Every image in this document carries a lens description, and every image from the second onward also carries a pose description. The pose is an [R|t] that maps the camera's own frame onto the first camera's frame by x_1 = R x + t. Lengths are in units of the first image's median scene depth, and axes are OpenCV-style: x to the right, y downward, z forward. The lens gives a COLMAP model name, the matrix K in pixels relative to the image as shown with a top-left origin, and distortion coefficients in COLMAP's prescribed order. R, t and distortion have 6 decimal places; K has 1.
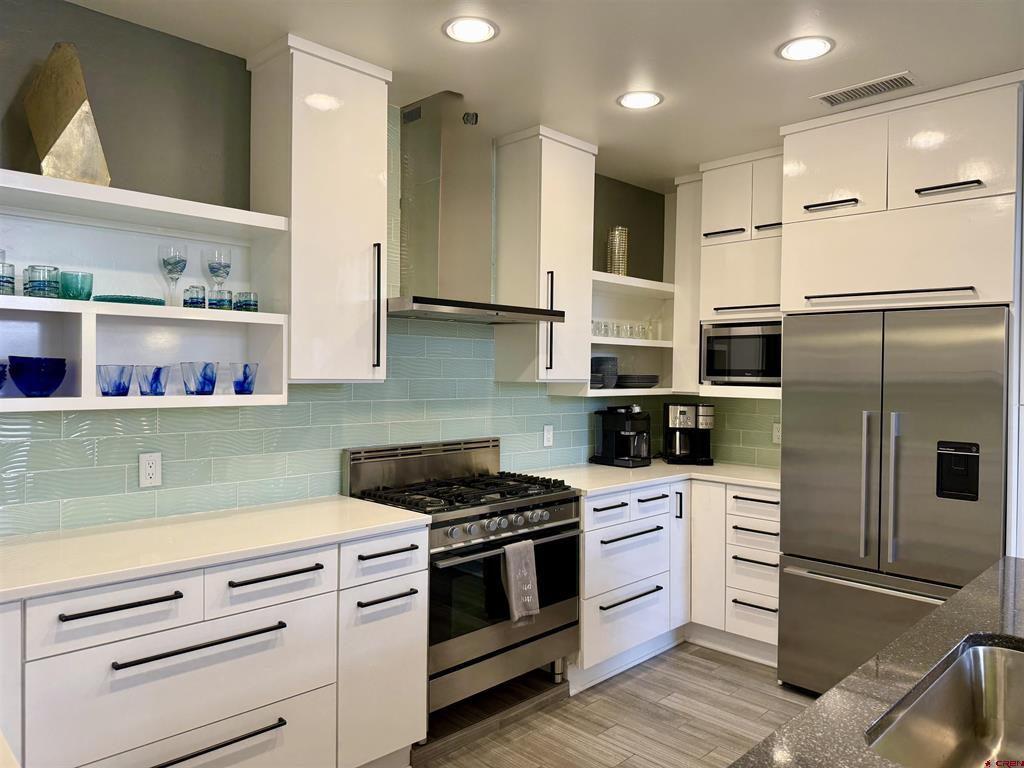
lens RADIAL K [[723.2, 0, 531.3], [0, 723.2, 369.4], [0, 0, 1]] dist [0.090877, -0.131070]
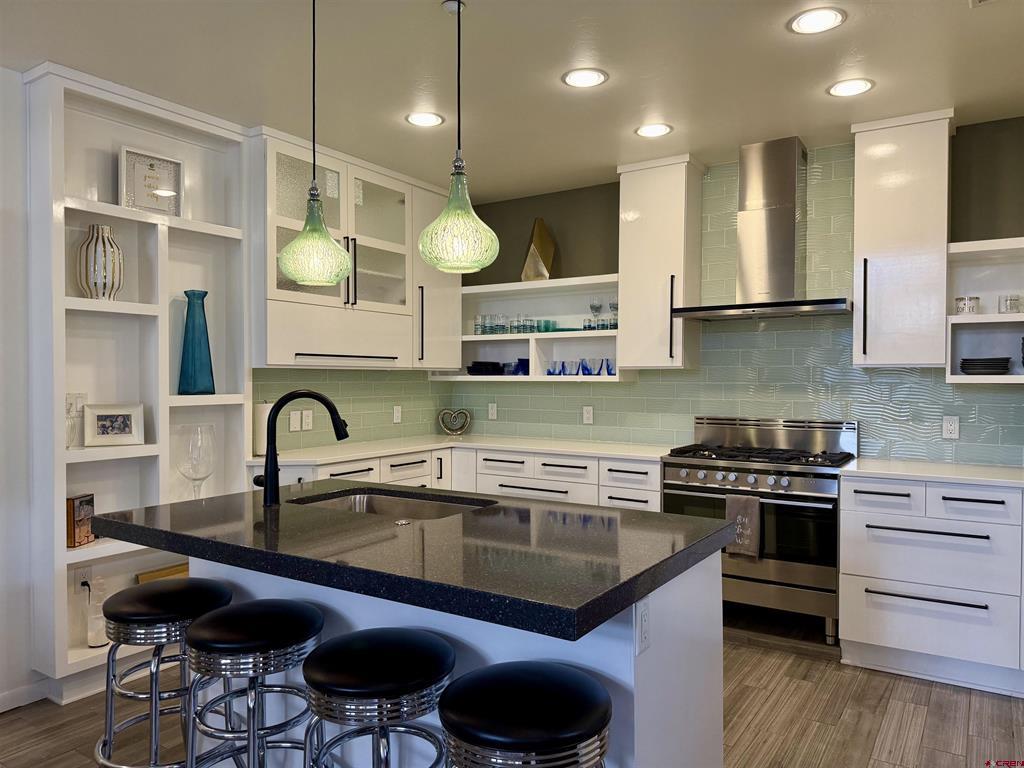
lens RADIAL K [[721.8, 0, 512.0], [0, 721.8, 384.0], [0, 0, 1]] dist [0.099607, -0.131949]
pose [[0.178360, -0.003652, -0.983958, 1.144133], [0.003791, 0.999988, -0.003025, 0.050755], [0.983958, -0.003191, 0.178372, 0.389024]]
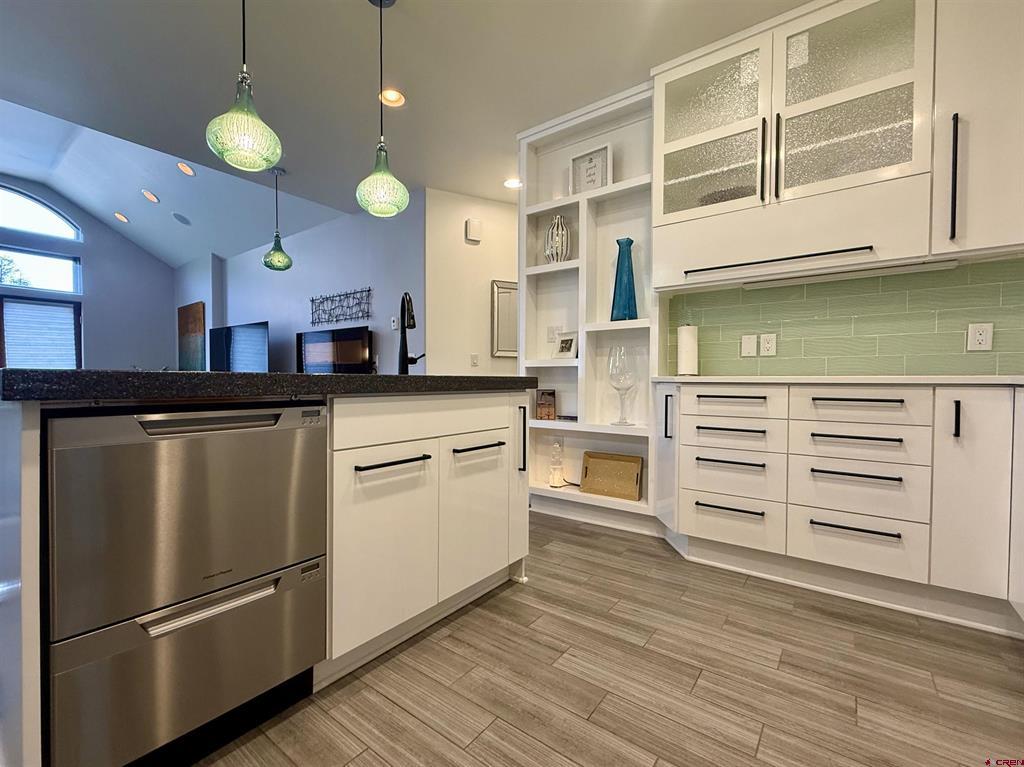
lens RADIAL K [[455.2, 0, 483.8], [0, 455.2, 385.6], [0, 0, 1]] dist [0.001511, 0.000339]
pose [[-0.996225, -0.014045, -0.085660, 0.211536], [-0.015277, 0.999789, 0.013749, 0.188295], [0.085449, 0.015006, -0.996230, 1.026563]]
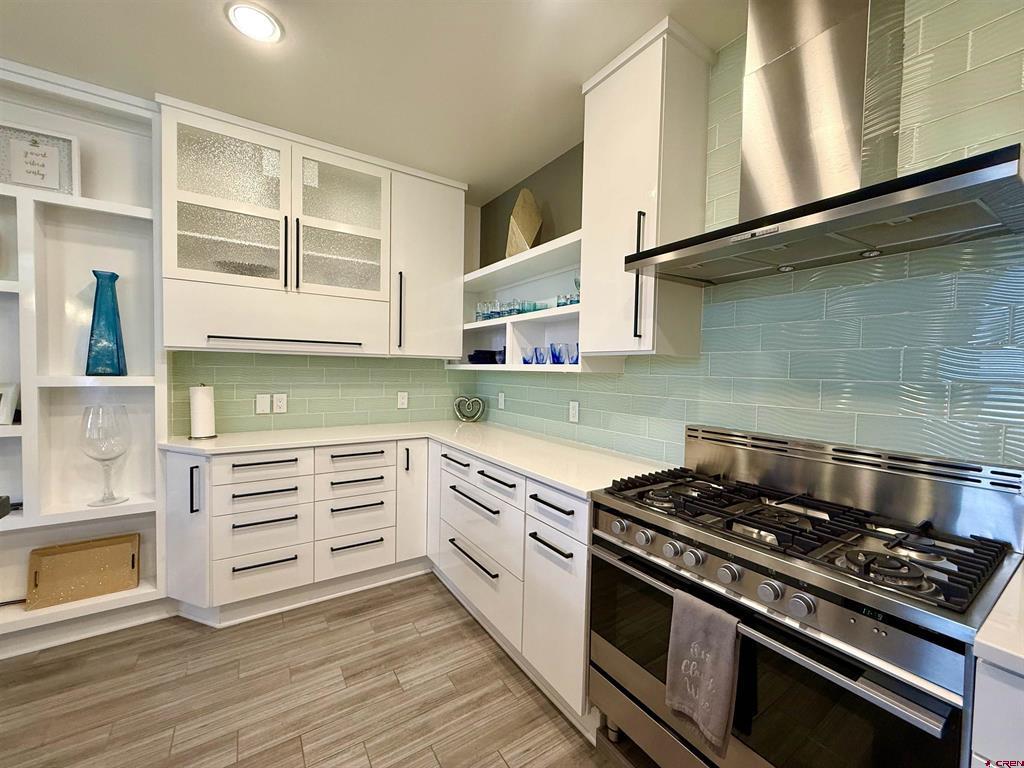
lens RADIAL K [[409.8, 0, 512.0], [0, 409.8, 384.0], [0, 0, 1]] dist [-0.001312, 0.000152]
pose [[-0.228733, 0.017400, -0.973334, 0.354368], [-0.019035, 0.999569, 0.022342, 0.047982], [0.973303, 0.023638, -0.228303, 0.916194]]
